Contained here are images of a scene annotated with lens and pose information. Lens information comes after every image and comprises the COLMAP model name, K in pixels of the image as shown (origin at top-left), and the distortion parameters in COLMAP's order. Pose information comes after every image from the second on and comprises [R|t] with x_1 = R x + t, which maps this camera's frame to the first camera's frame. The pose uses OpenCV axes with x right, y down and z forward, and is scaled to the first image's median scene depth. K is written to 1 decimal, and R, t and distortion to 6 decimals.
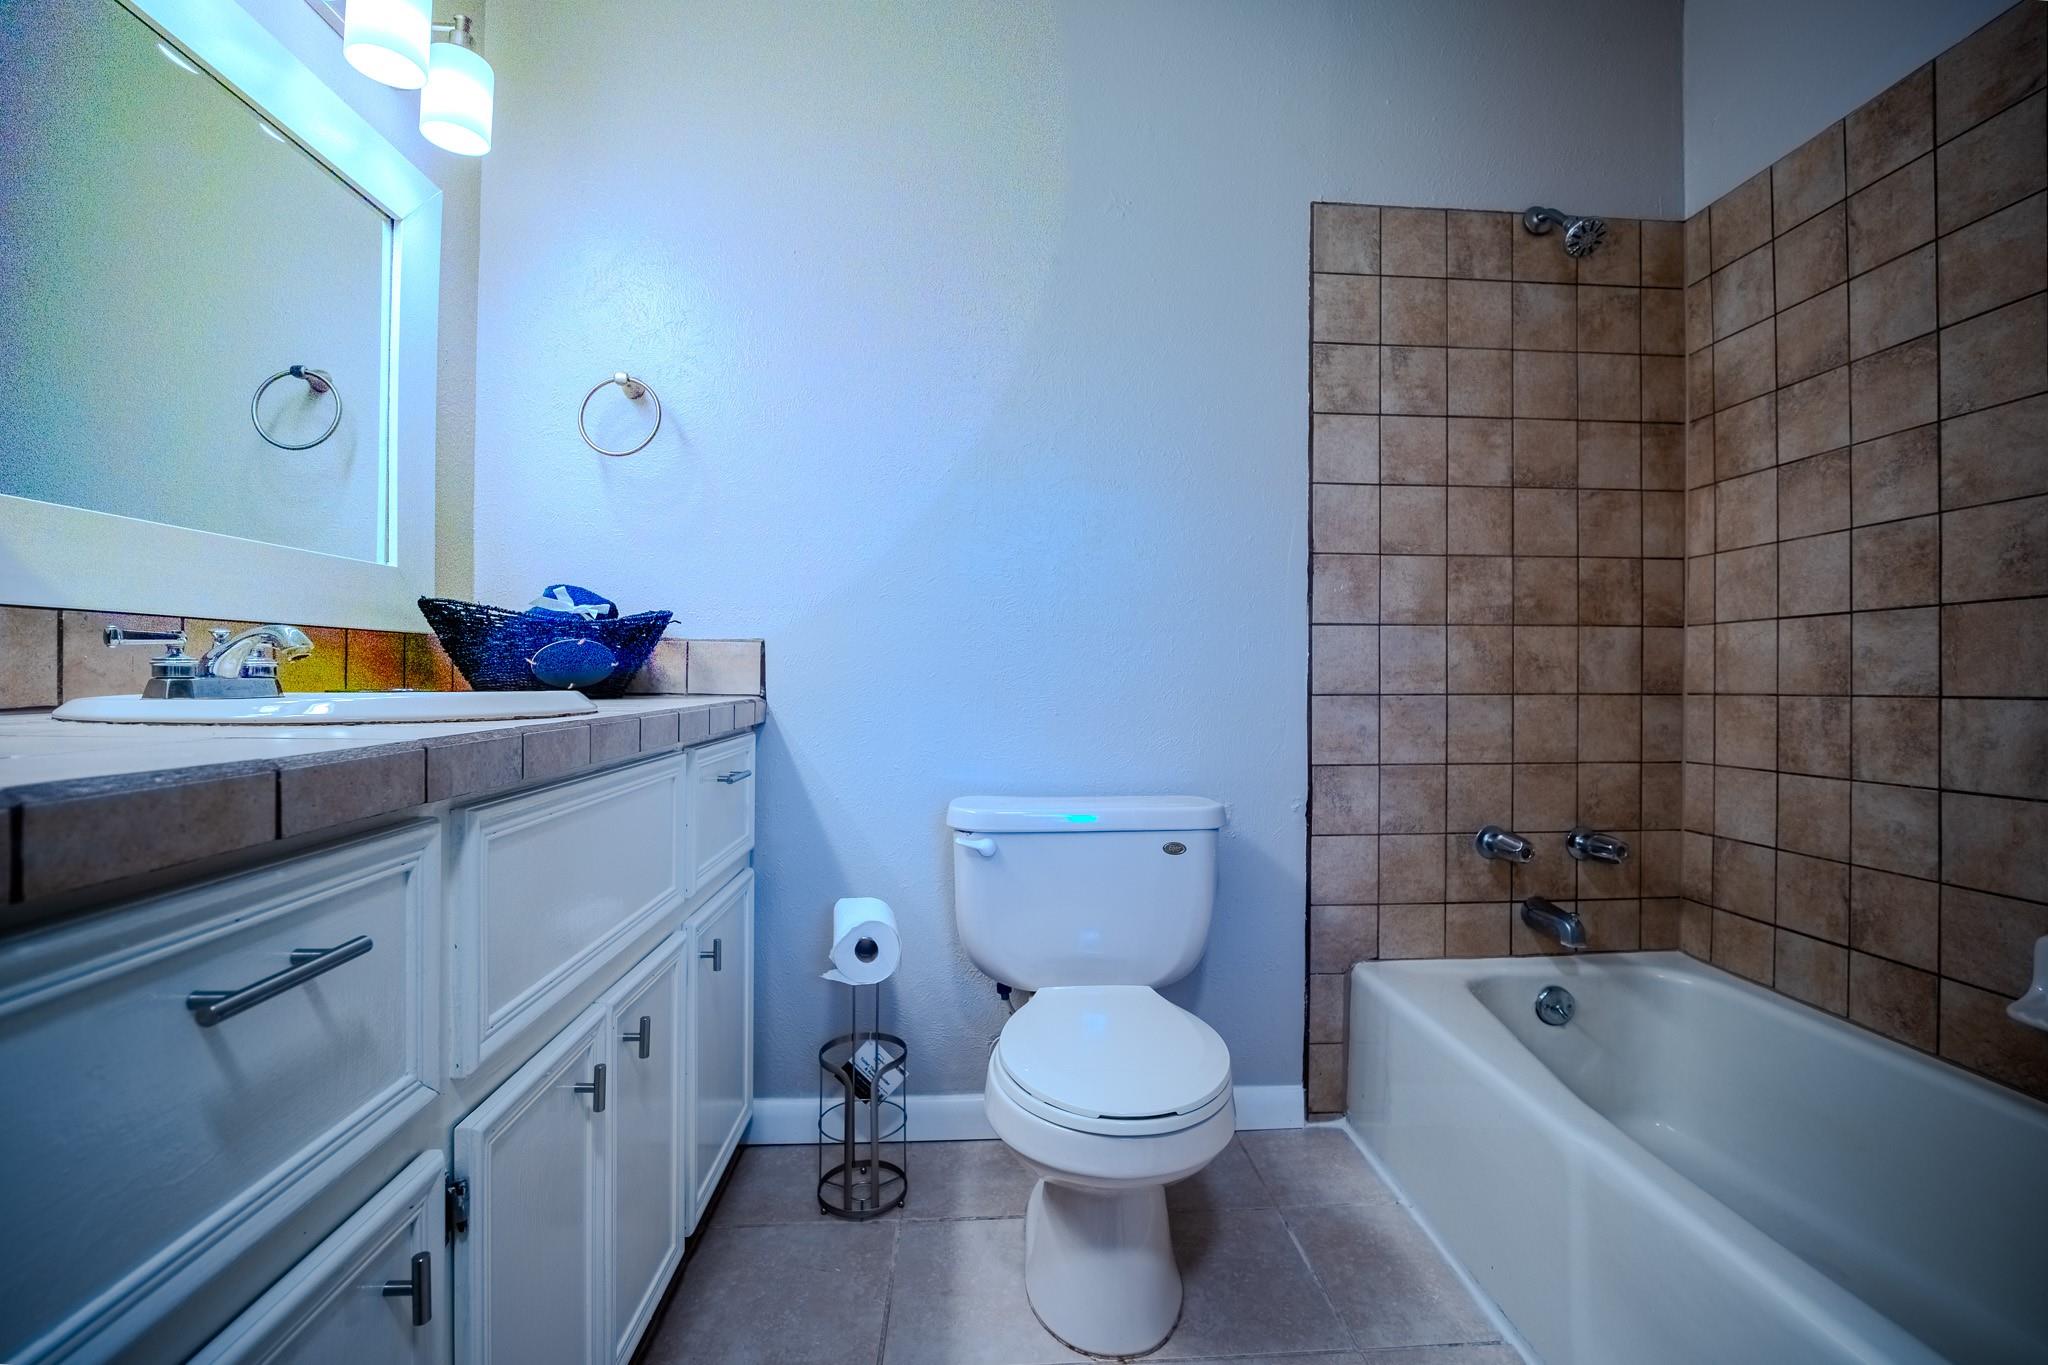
lens RADIAL K [[897.5, 0, 1030.6], [0, 897.5, 676.9], [0, 0, 1]] dist [-0.019424, 0.001238]
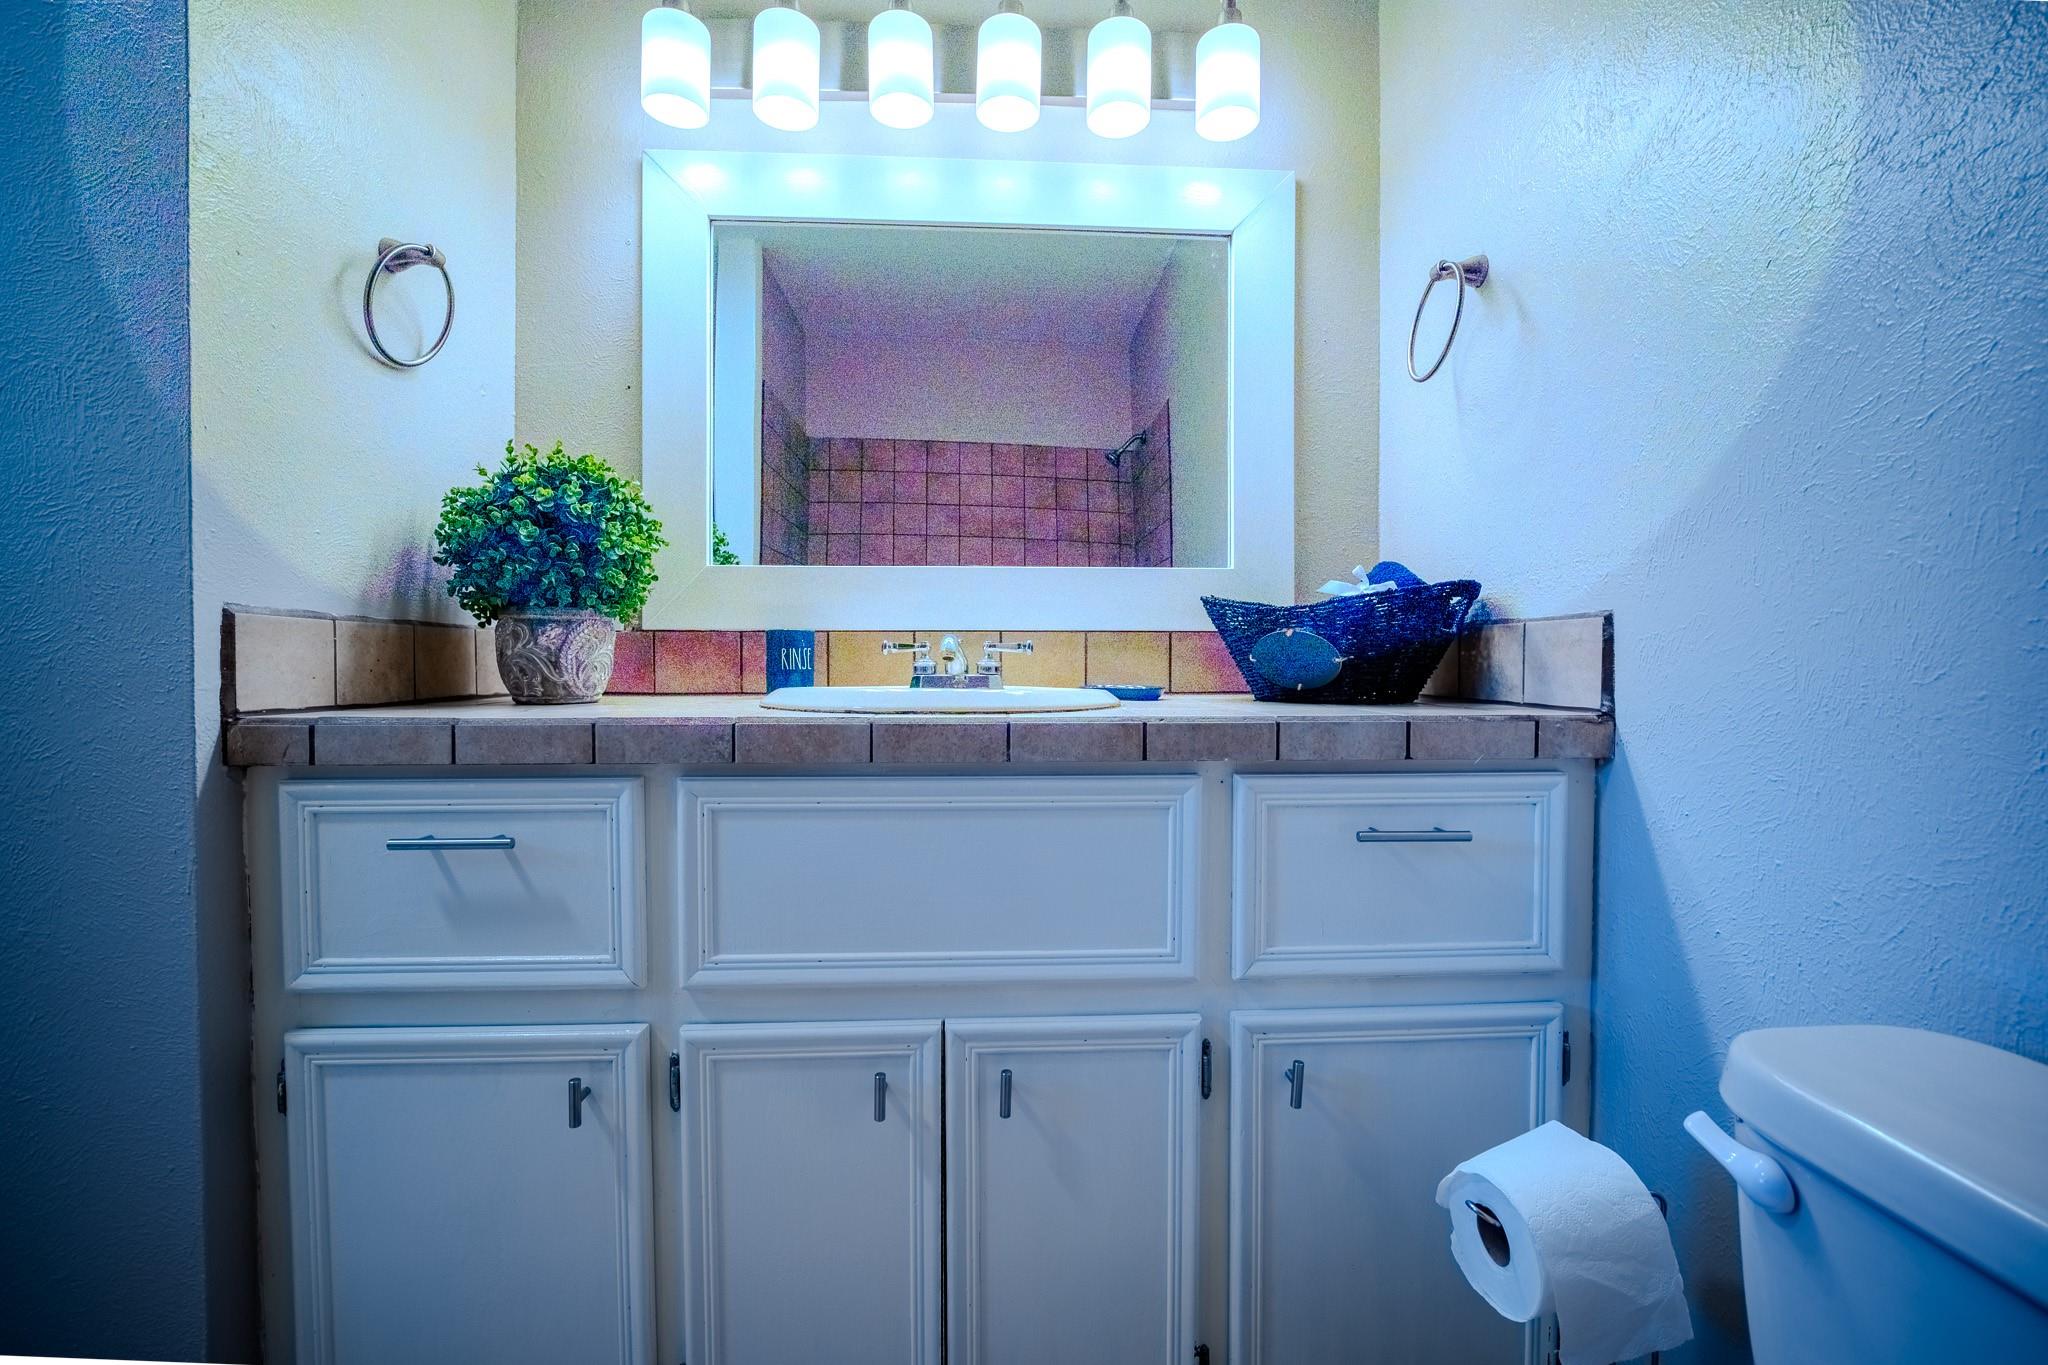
lens RADIAL K [[897.5, 0, 1031.9], [0, 897.5, 671.0], [0, 0, 1]] dist [-0.019424, 0.001238]
pose [[-0.021933, -0.000869, -0.999759, 0.338694], [-0.005341, 0.999985, -0.000752, -0.002787], [0.999745, 0.005323, -0.021938, 0.822901]]
